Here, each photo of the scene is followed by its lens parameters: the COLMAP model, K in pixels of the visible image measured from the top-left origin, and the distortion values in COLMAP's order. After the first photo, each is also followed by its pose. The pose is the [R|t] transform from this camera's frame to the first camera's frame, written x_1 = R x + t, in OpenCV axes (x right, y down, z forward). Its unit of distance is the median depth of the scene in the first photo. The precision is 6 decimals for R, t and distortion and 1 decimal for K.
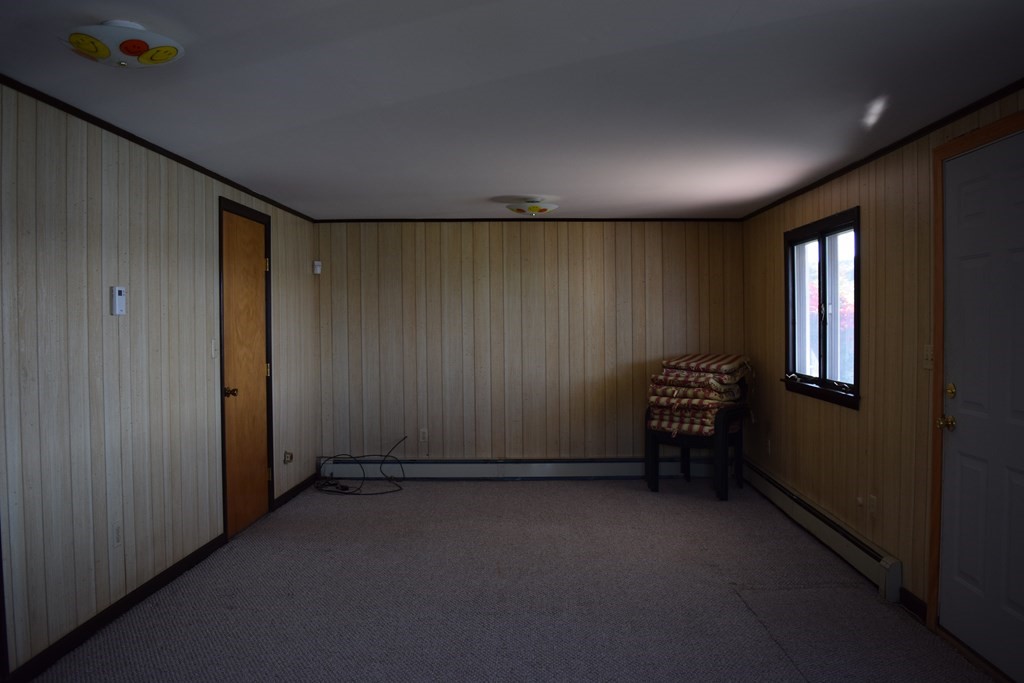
lens RADIAL K [[795.8, 0, 515.5], [0, 795.8, 340.0], [0, 0, 1]] dist [-0.092863, 0.021915]
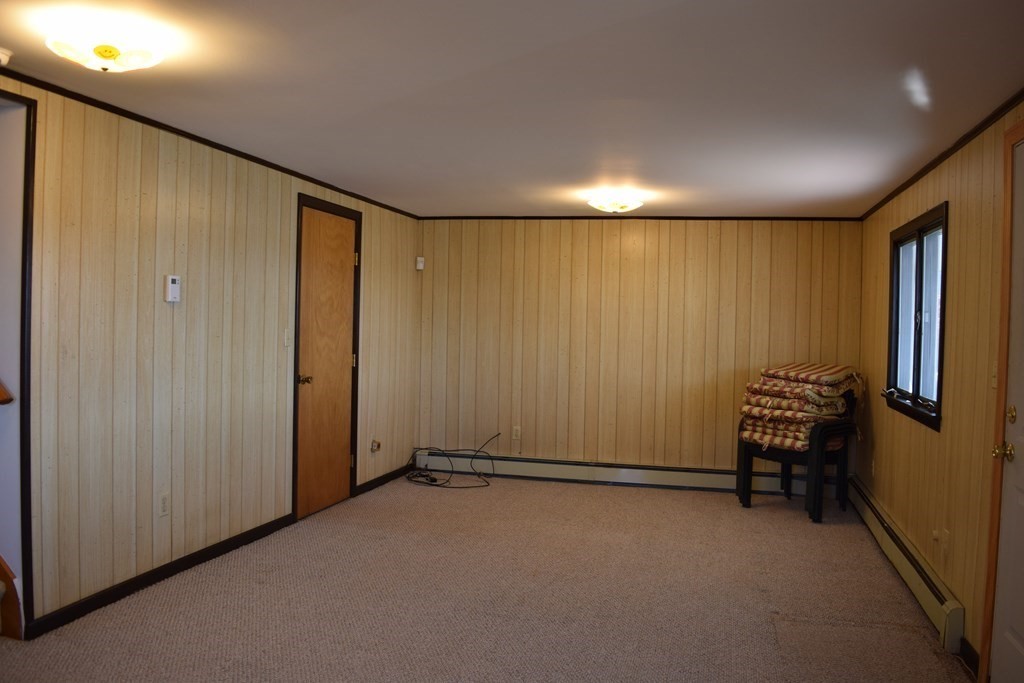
lens RADIAL K [[795.8, 0, 512.4], [0, 795.8, 340.7], [0, 0, 1]] dist [-0.092863, 0.021915]
pose [[0.974084, 0.035793, -0.223337, 0.142734], [-0.035887, 0.999349, 0.003640, 0.000727], [0.223322, 0.004470, 0.974734, 0.034600]]
